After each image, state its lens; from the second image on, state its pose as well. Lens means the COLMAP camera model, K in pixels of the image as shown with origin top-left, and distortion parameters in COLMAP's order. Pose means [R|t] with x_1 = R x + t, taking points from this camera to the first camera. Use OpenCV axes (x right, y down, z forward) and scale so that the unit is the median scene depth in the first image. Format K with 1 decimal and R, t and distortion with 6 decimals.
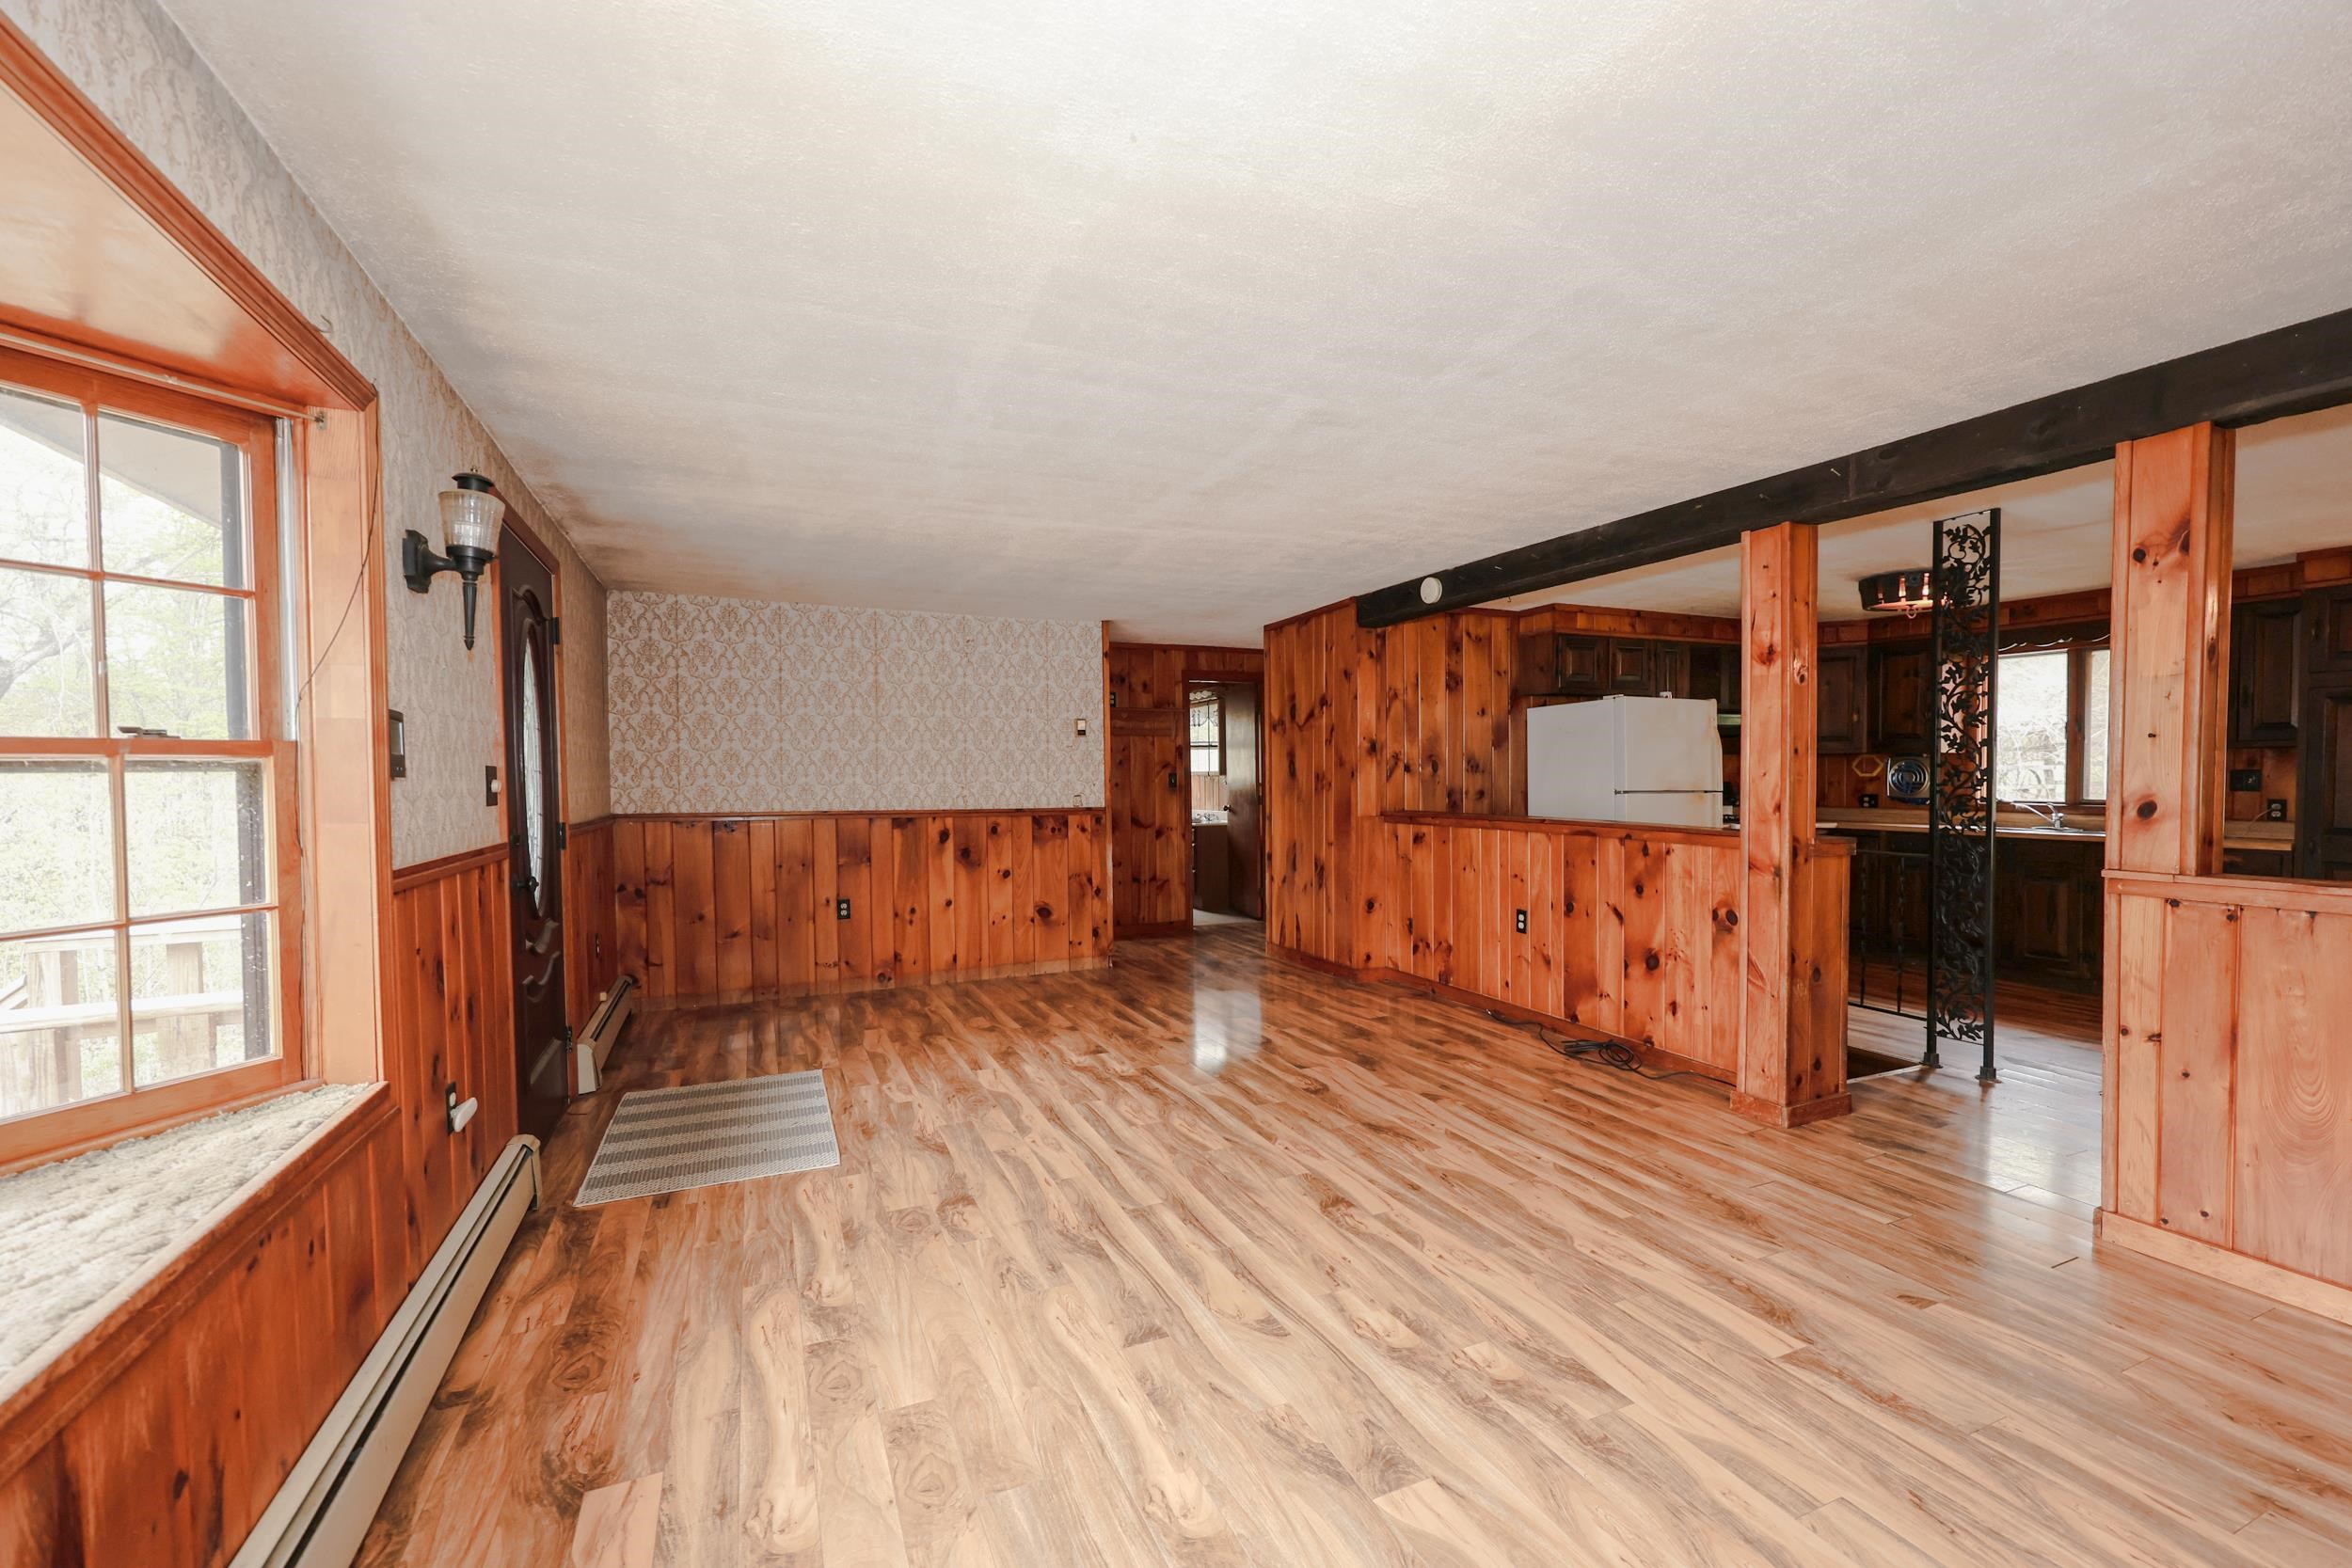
lens RADIAL K [[988.2, 0, 1157.2], [0, 988.2, 786.5], [0, 0, 1]] dist [-0.002742, -0.000281]
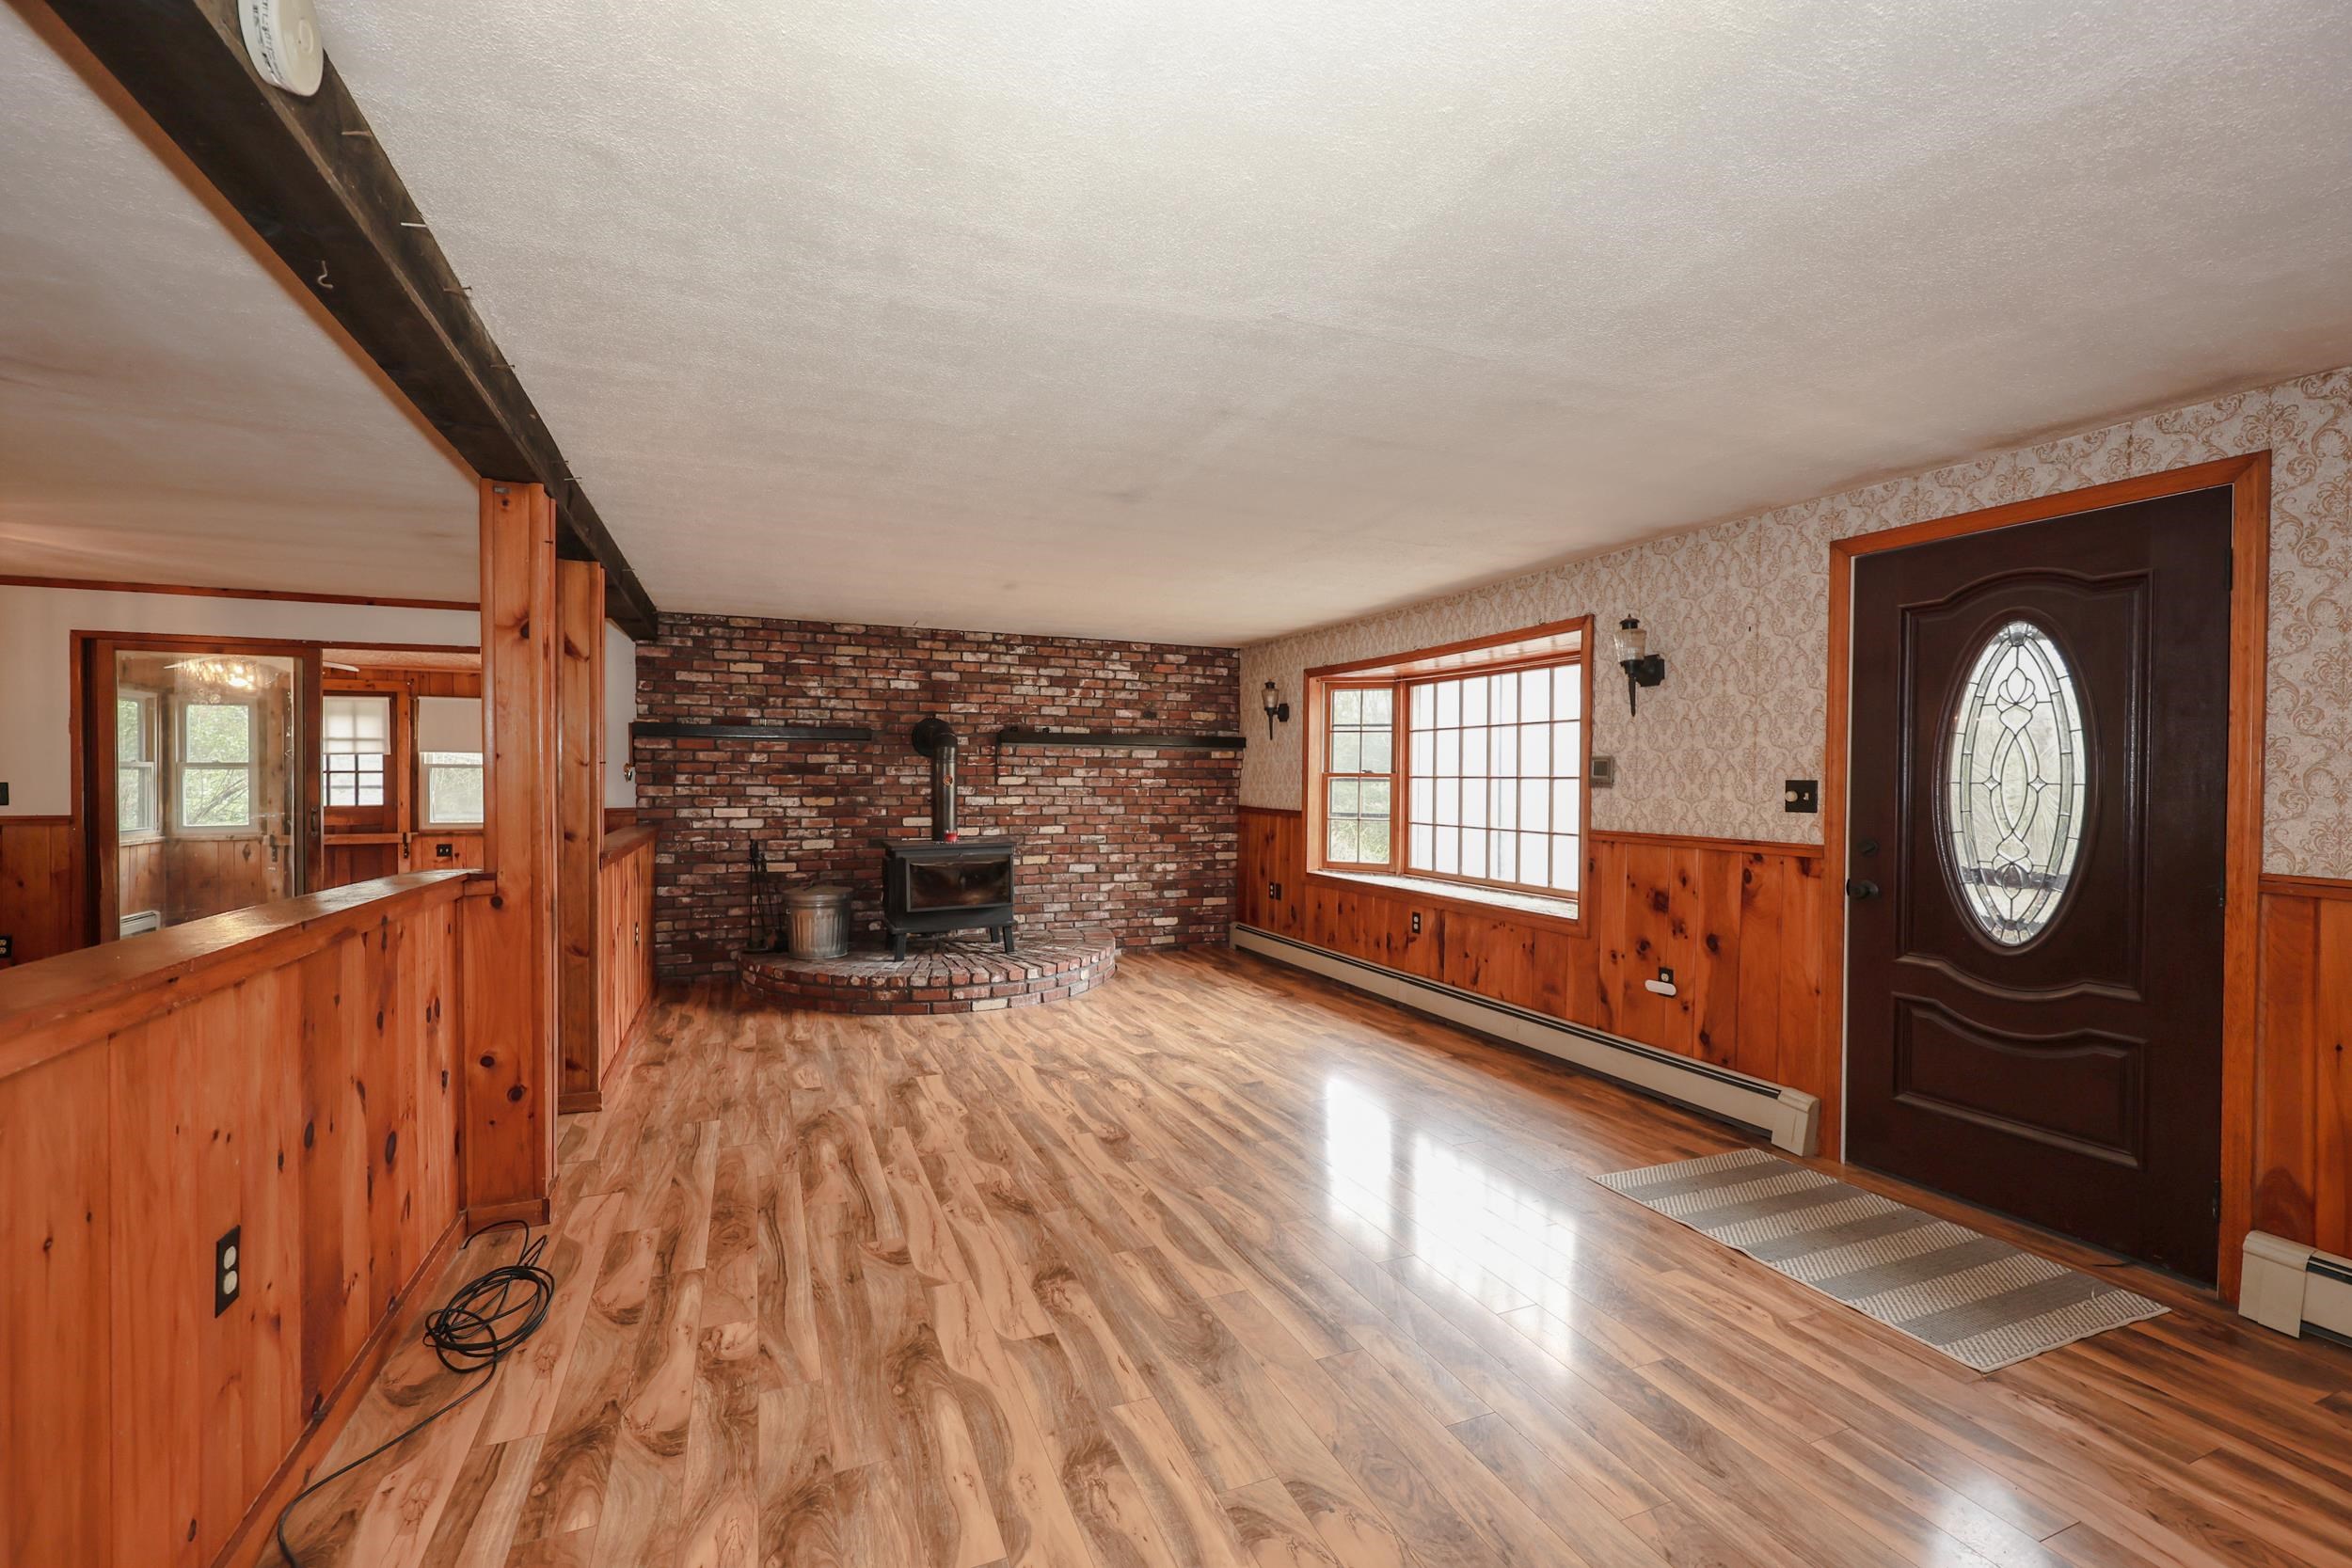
lens RADIAL K [[988.2, 0, 1175.6], [0, 988.2, 793.7], [0, 0, 1]] dist [-0.002742, -0.000281]
pose [[-0.999937, 0.003137, -0.010805, 0.106659], [0.002859, 0.999668, 0.025615, -0.032718], [0.010882, 0.025583, -0.999613, 1.994462]]
